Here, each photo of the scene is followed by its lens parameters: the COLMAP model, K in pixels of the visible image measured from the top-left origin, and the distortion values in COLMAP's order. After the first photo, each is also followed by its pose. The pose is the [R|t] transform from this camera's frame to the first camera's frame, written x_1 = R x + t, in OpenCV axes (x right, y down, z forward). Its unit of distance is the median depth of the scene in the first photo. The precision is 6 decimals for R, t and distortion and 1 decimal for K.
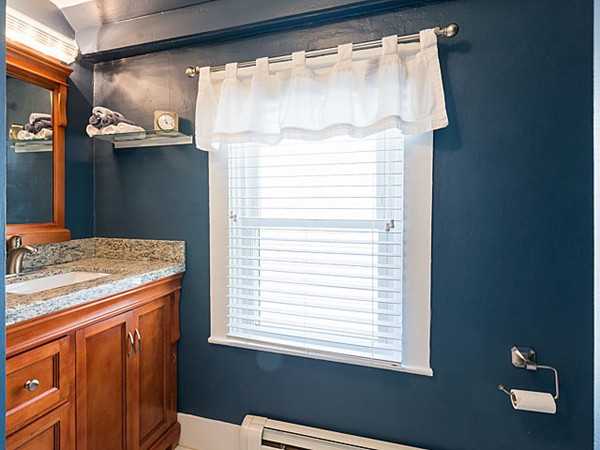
lens RADIAL K [[346.3, 0, 300.0], [0, 346.3, 225.0], [0, 0, 1]] dist [-0.000023, -0.000821]
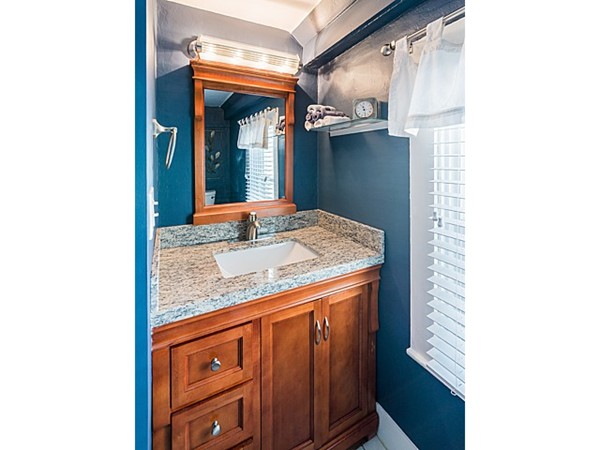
lens RADIAL K [[242.5, 0, 300.0], [0, 242.5, 159.1], [0, 0, 1]] dist [0.001241, -0.000022]
pose [[0.669276, 0.011629, -0.742923, 0.000490], [-0.037668, 0.999123, -0.018294, -0.137679], [0.742058, 0.040228, 0.669127, 0.415724]]
